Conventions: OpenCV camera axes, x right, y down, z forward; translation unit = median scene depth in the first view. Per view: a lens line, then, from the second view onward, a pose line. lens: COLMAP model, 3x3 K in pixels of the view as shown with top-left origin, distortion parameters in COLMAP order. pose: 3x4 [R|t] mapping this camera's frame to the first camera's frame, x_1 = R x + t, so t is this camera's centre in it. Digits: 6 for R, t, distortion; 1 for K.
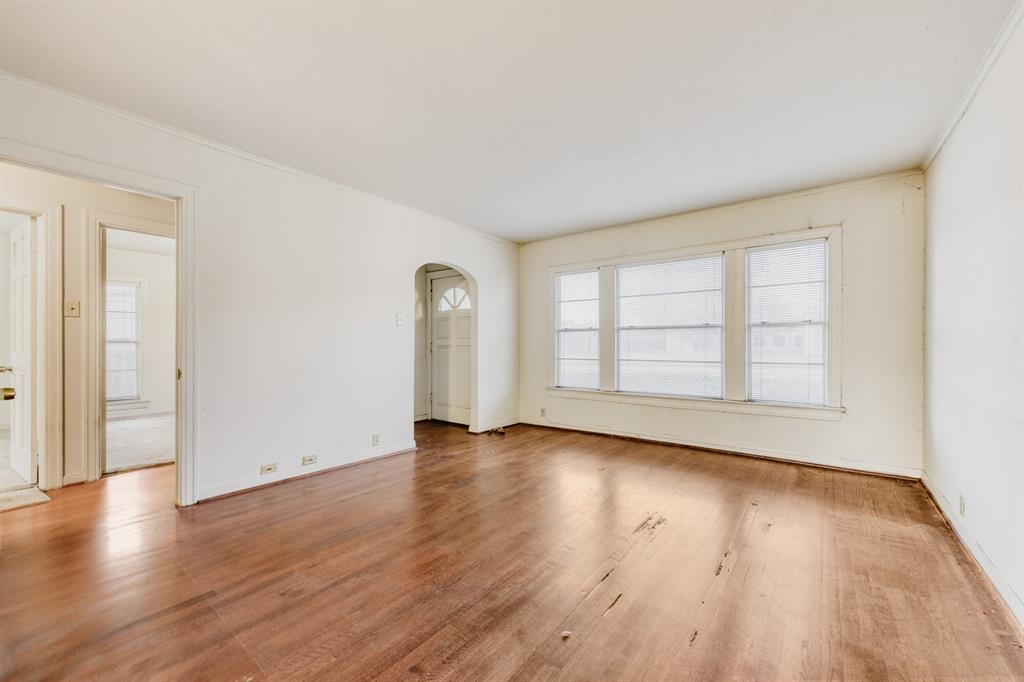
lens RADIAL K [[402.8, 0, 517.6], [0, 402.8, 349.2], [0, 0, 1]] dist [0.001668, -0.002245]
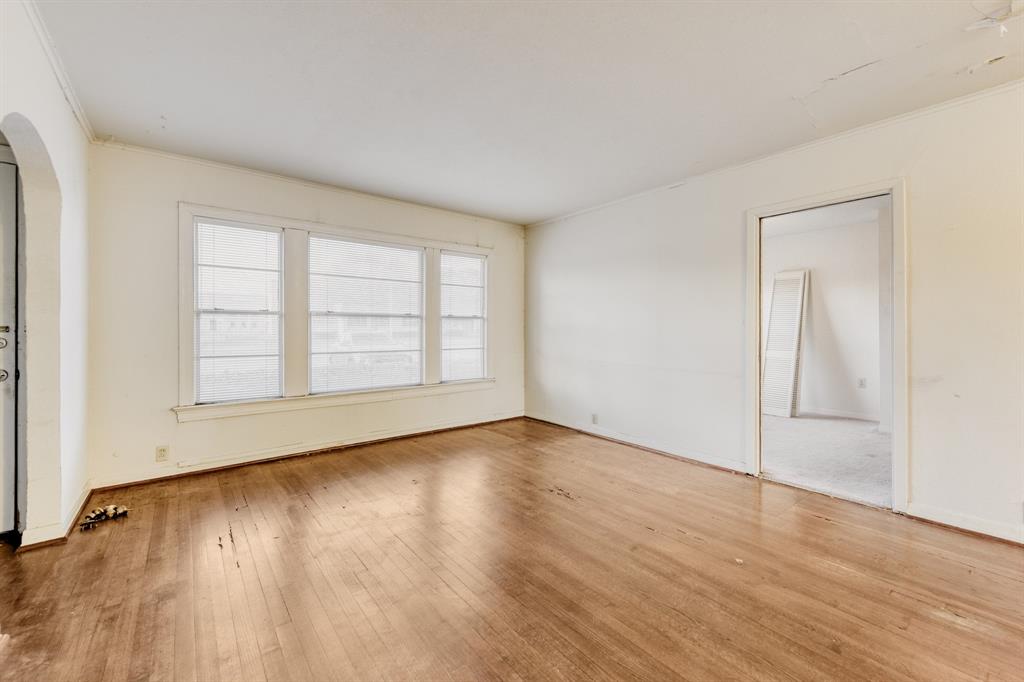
lens RADIAL K [[402.8, 0, 516.5], [0, 402.8, 332.7], [0, 0, 1]] dist [0.001668, -0.002245]
pose [[0.256351, 0.000734, 0.966584, -0.448717], [0.011047, 0.999932, -0.003689, -0.007463], [-0.966521, 0.011623, 0.256325, 0.465226]]
